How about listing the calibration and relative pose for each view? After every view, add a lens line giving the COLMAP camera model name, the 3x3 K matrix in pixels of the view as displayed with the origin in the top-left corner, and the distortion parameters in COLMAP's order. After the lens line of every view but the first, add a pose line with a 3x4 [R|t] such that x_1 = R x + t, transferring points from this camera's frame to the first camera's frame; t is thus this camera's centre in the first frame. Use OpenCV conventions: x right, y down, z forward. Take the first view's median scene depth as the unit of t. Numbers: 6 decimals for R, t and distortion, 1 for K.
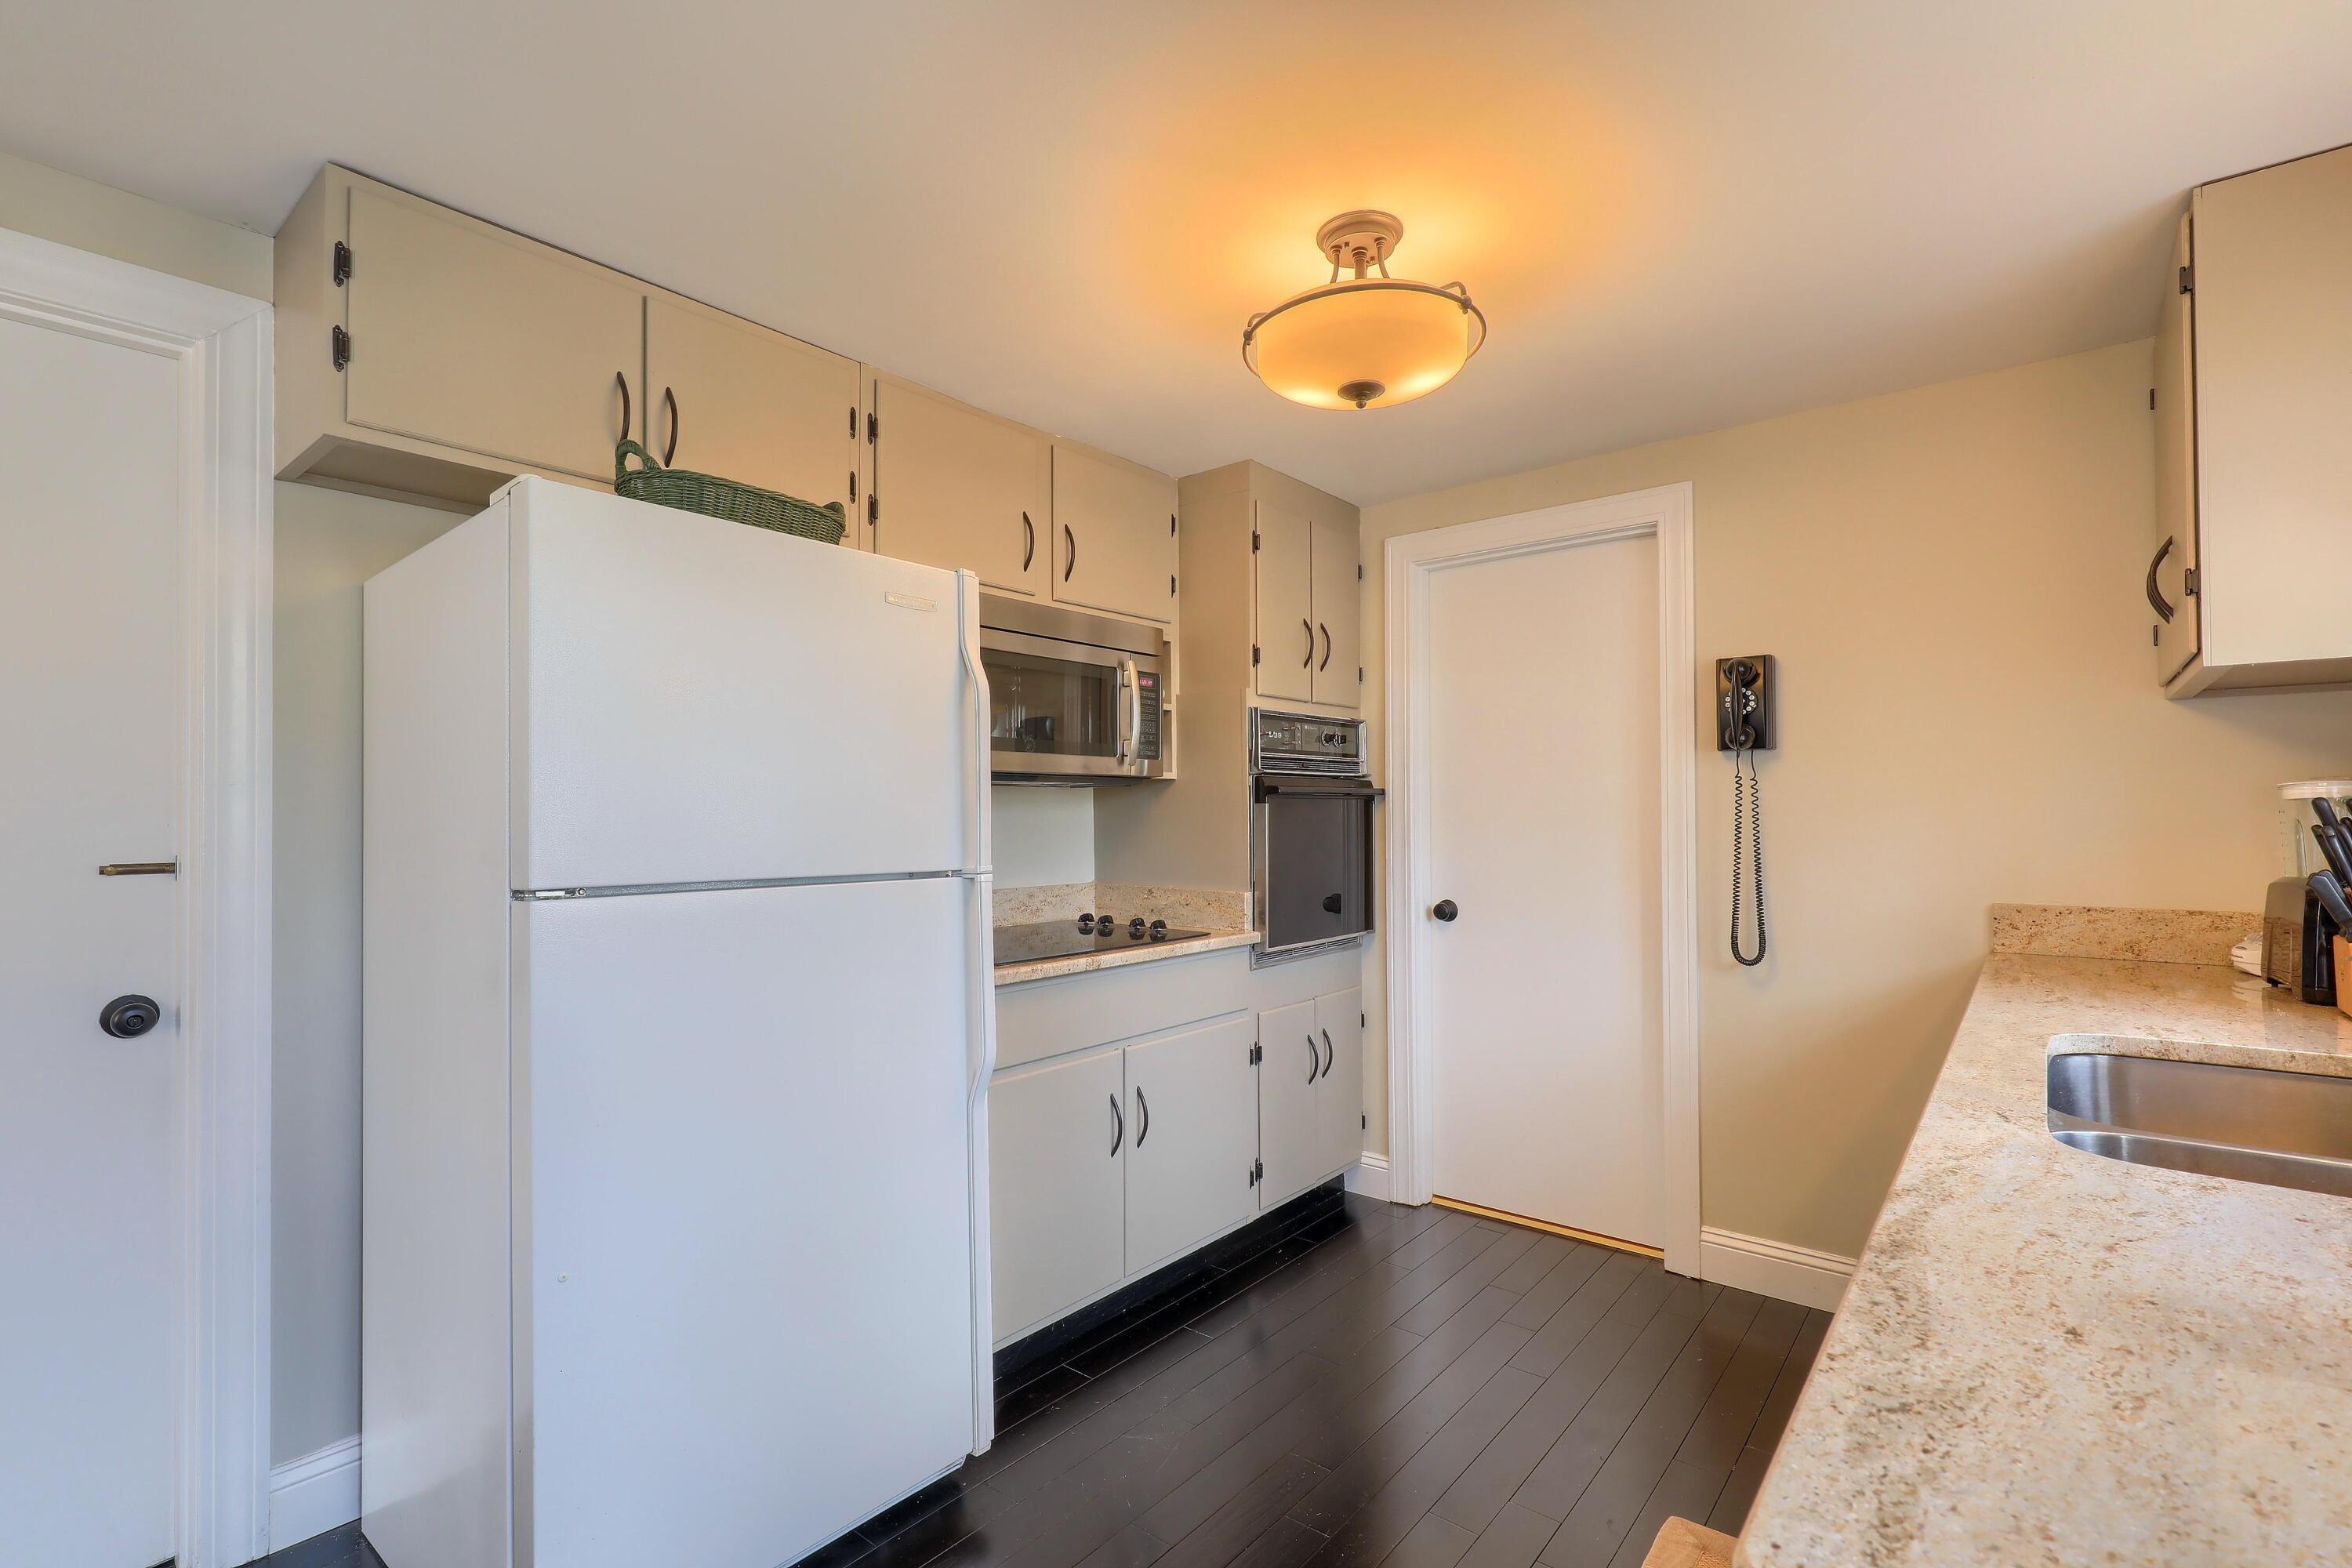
lens RADIAL K [[1062.4, 0, 1193.5], [0, 1062.4, 782.1], [0, 0, 1]] dist [0.000552, -0.000050]
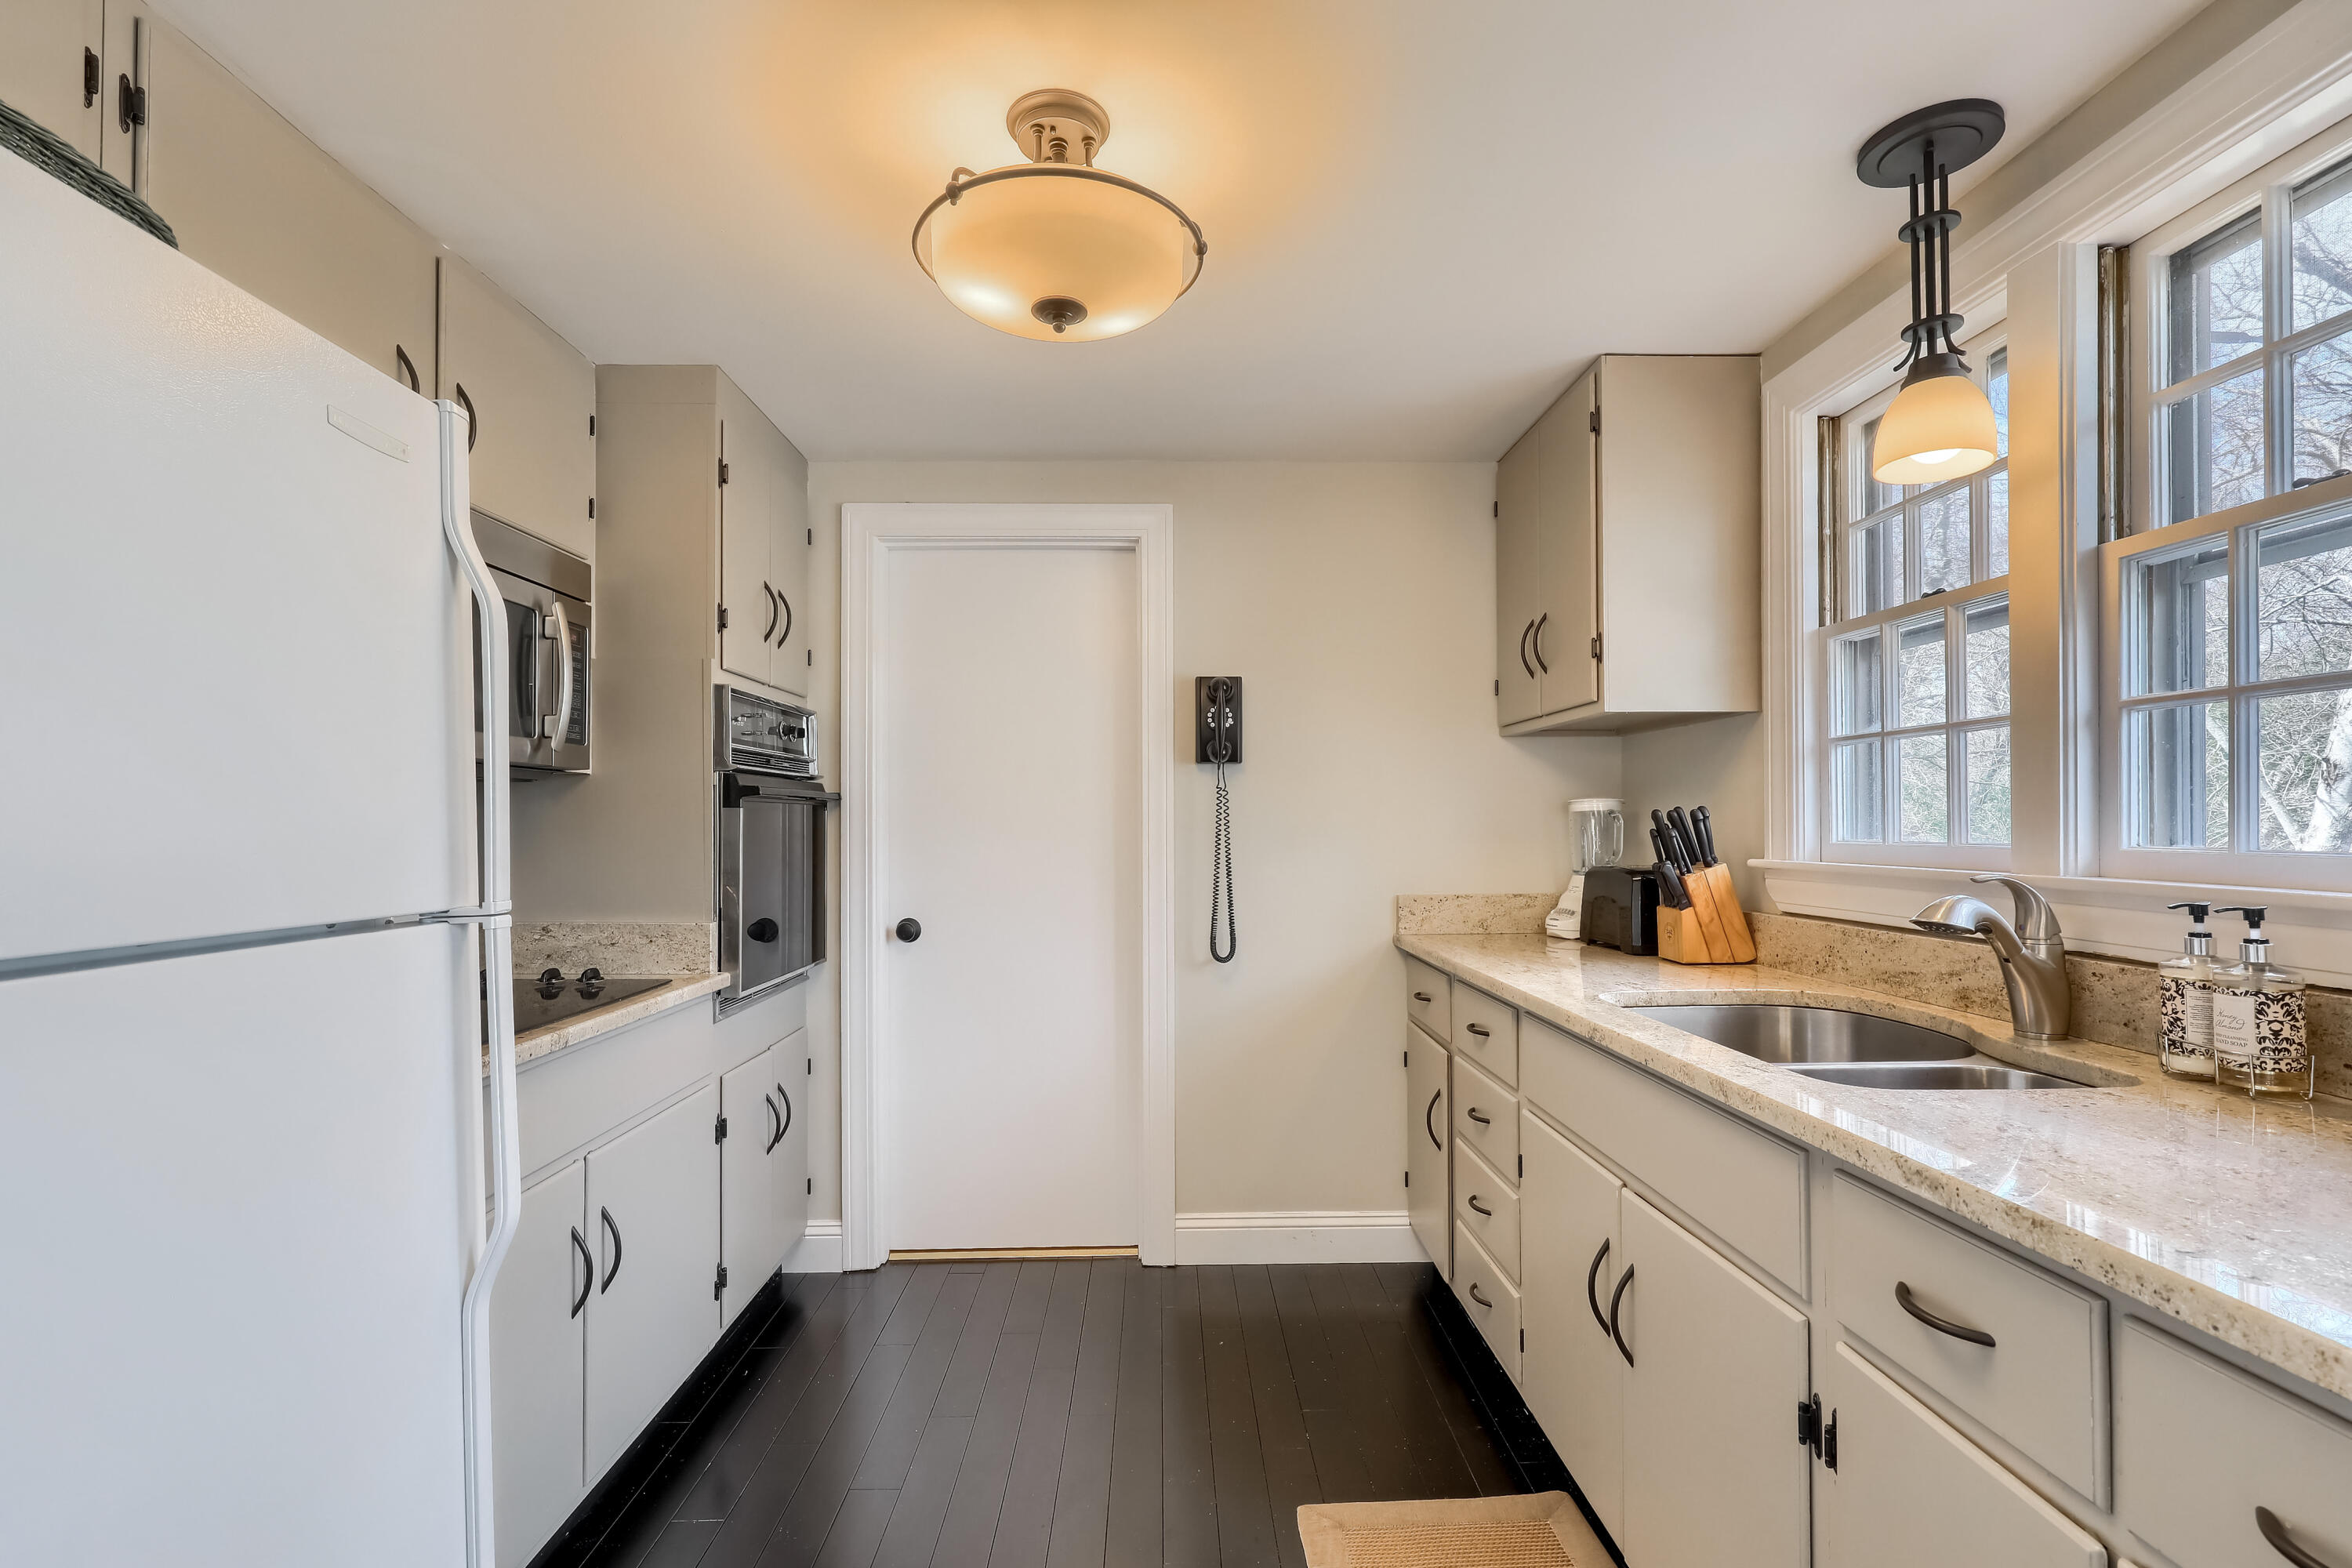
lens RADIAL K [[1062.4, 0, 1176.4], [0, 1062.4, 799.7], [0, 0, 1]] dist [0.000552, -0.000050]
pose [[0.759454, 0.015967, 0.650365, -0.198332], [-0.018743, 0.999821, -0.002660, 0.009972], [-0.650291, -0.010170, 0.759617, 0.194365]]
